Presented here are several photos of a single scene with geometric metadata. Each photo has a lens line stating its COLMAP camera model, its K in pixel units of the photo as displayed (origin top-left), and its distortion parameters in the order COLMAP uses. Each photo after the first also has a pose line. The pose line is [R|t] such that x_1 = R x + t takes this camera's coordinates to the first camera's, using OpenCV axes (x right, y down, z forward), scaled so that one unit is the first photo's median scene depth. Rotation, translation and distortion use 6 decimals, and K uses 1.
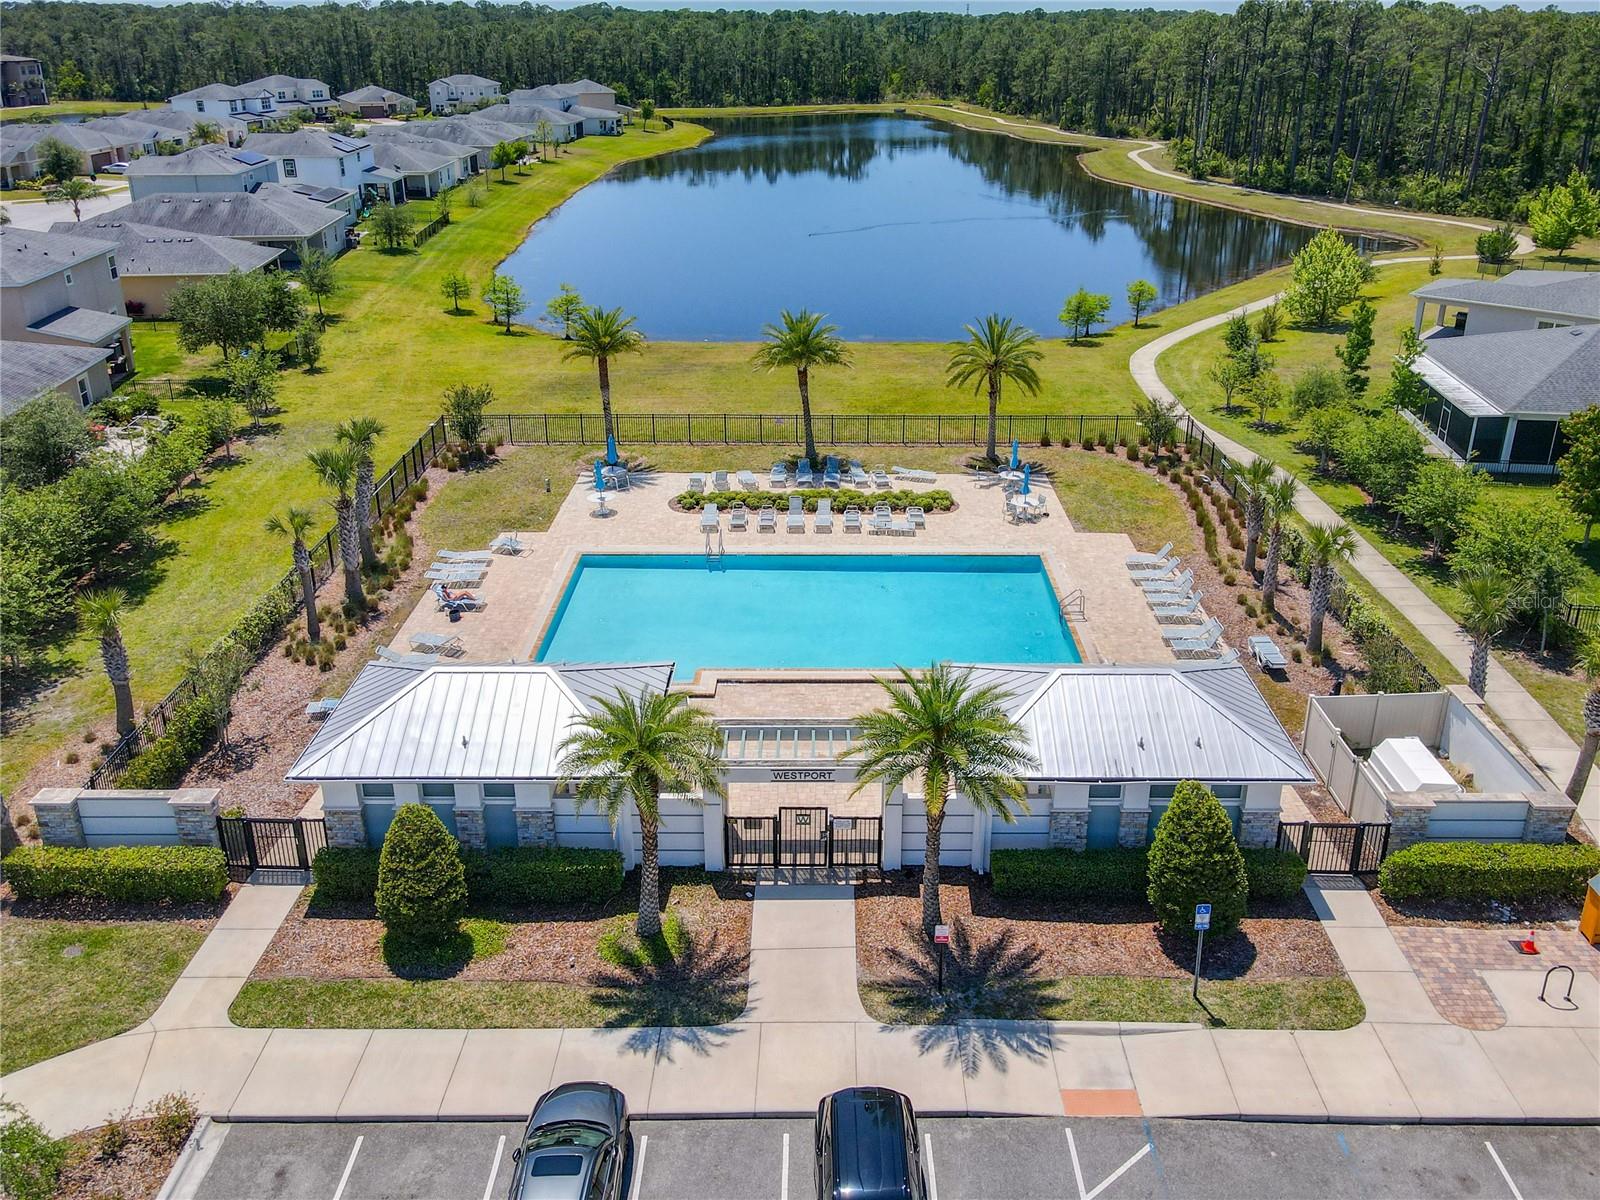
lens RADIAL K [[1169.4, 0, 807.4], [0, 1169.4, 549.8], [0, 0, 1]] dist [0.012531, 0.001166]
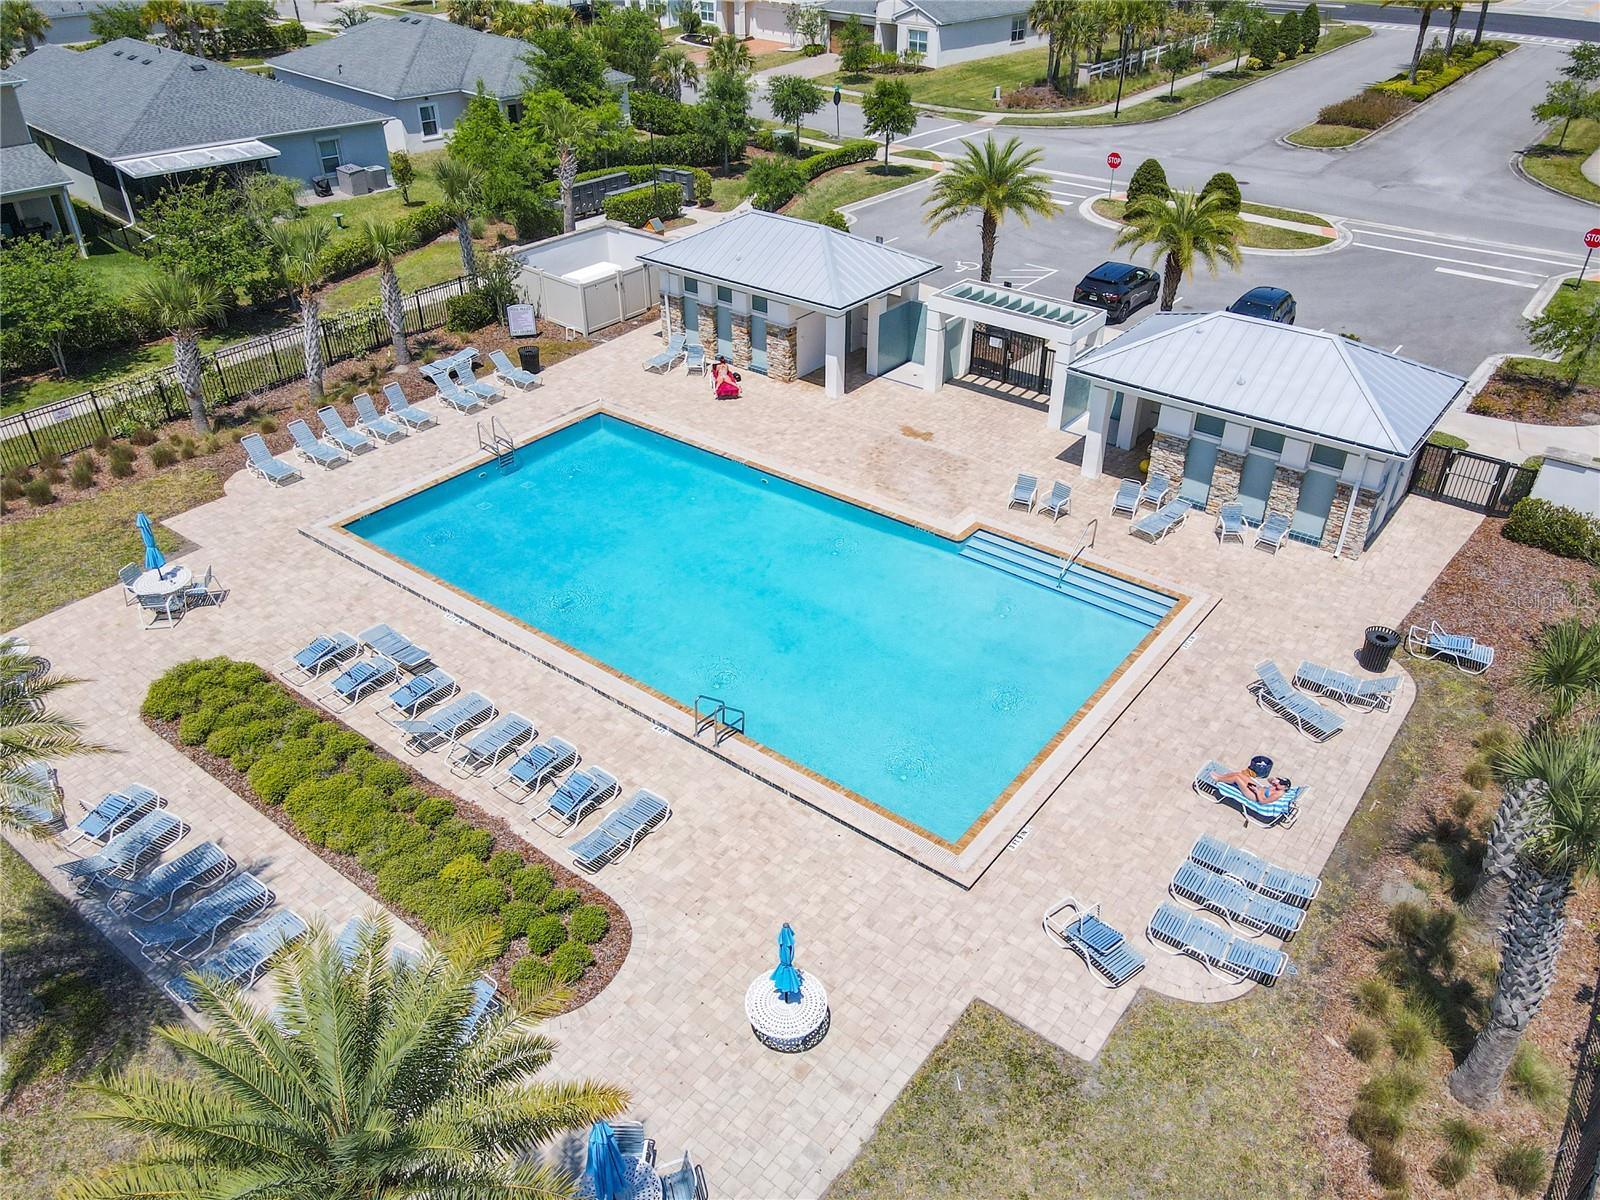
lens RADIAL K [[1168.4, 0, 804.9], [0, 1168.4, 609.9], [0, 0, 1]] dist [0.007126, 0.015503]
pose [[-0.793050, -0.345651, 0.501595, -0.379682], [0.244763, 0.573219, 0.781992, -0.457669], [-0.557820, 0.742930, -0.369988, 1.261747]]
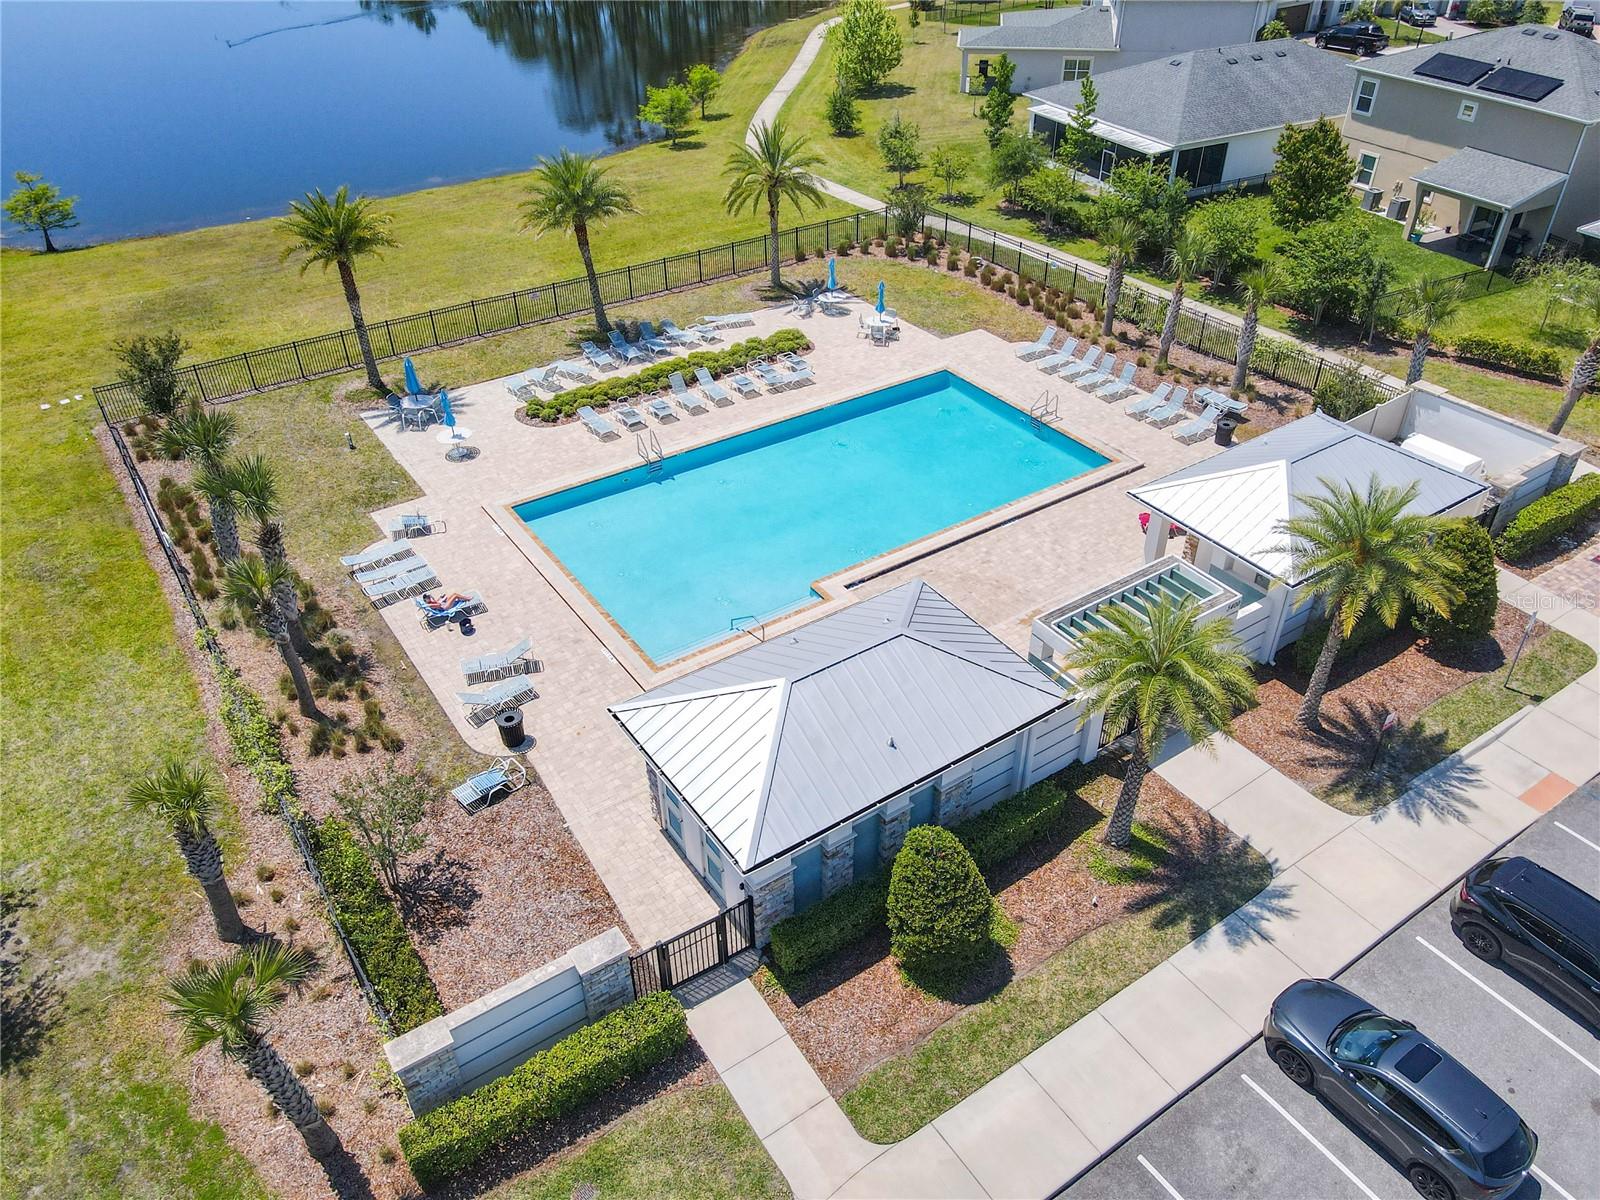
lens RADIAL K [[1168.4, 0, 804.9], [0, 1168.4, 609.9], [0, 0, 1]] dist [0.007126, 0.015503]
pose [[0.823958, -0.339480, 0.453703, -0.465017], [0.238919, 0.934157, 0.265081, -0.107161], [-0.513819, -0.110018, 0.850815, 0.220073]]
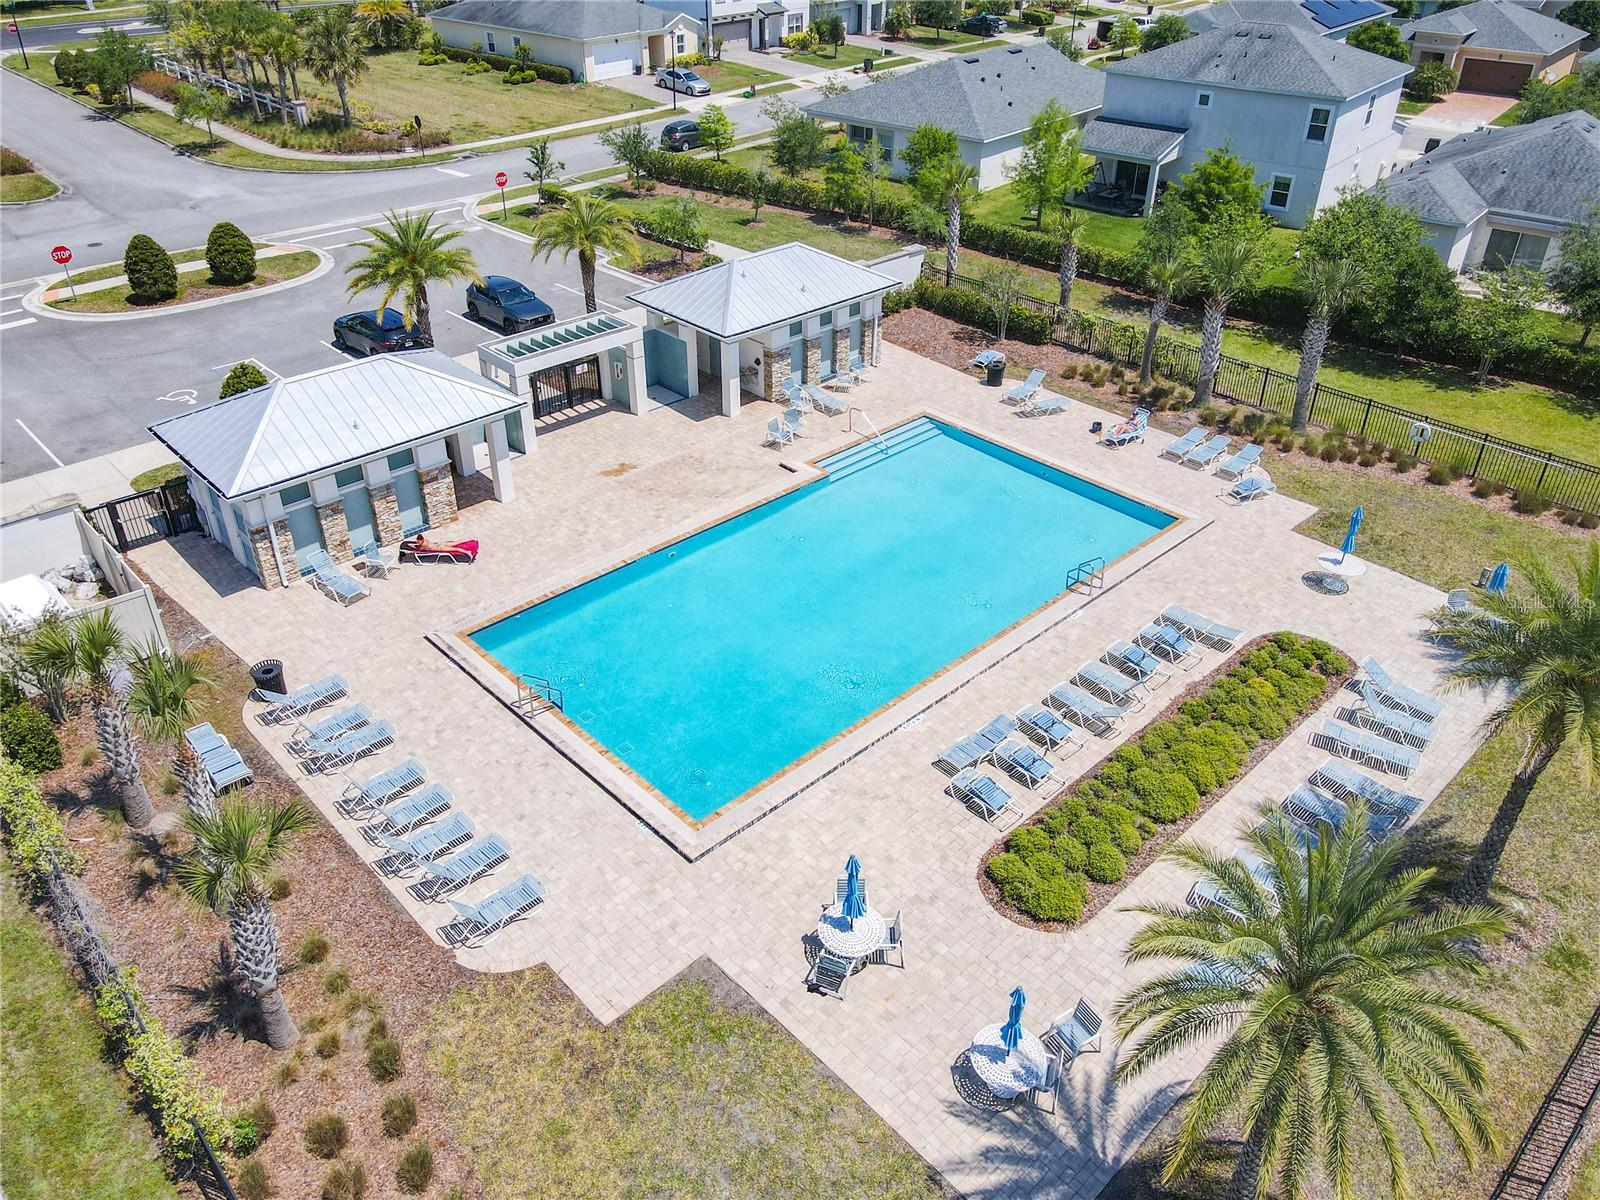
lens RADIAL K [[1192.9, 0, 819.3], [0, 1192.9, 619.0], [0, 0, 1]] dist [-0.010031, 0.066341]
pose [[-0.712270, 0.381012, -0.589493, 0.483884], [-0.300517, 0.593442, 0.746671, -0.502152], [0.634320, 0.708983, -0.308190, 1.263069]]
